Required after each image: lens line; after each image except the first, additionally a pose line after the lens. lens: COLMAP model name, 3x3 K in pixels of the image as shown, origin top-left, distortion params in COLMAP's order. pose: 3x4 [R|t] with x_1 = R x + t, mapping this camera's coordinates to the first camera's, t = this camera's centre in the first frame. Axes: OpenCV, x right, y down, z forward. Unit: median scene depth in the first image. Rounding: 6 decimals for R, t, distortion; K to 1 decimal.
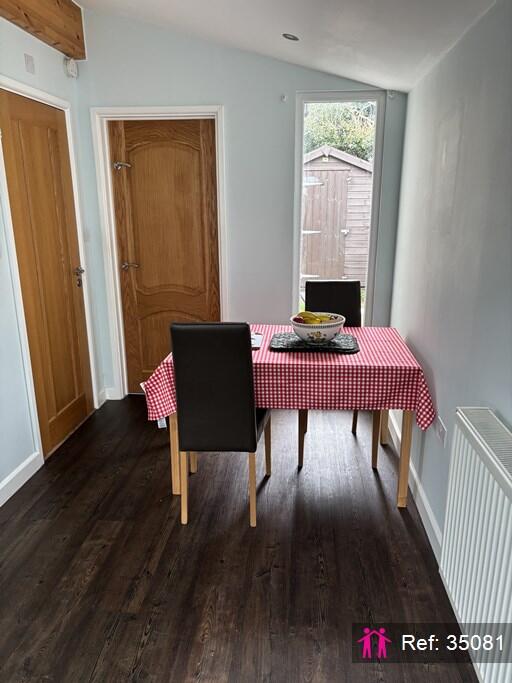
lens RADIAL K [[507.9, 0, 256.0], [0, 507.9, 341.5], [0, 0, 1]] dist [0.047021, -0.000448]
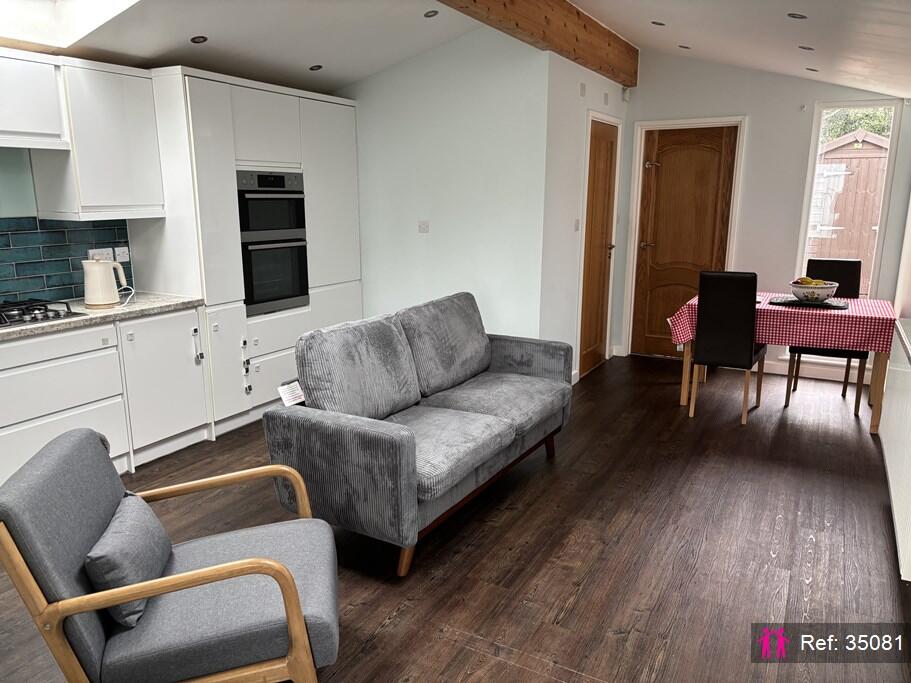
lens RADIAL K [[681.0, 0, 451.9], [0, 681.0, 344.2], [0, 0, 1]] dist [0.040139, -0.030364]
pose [[0.916474, 0.093385, -0.389042, -0.021226], [-0.112642, 0.993271, -0.026930, 0.208170], [0.383909, 0.068503, 0.920826, -0.754954]]
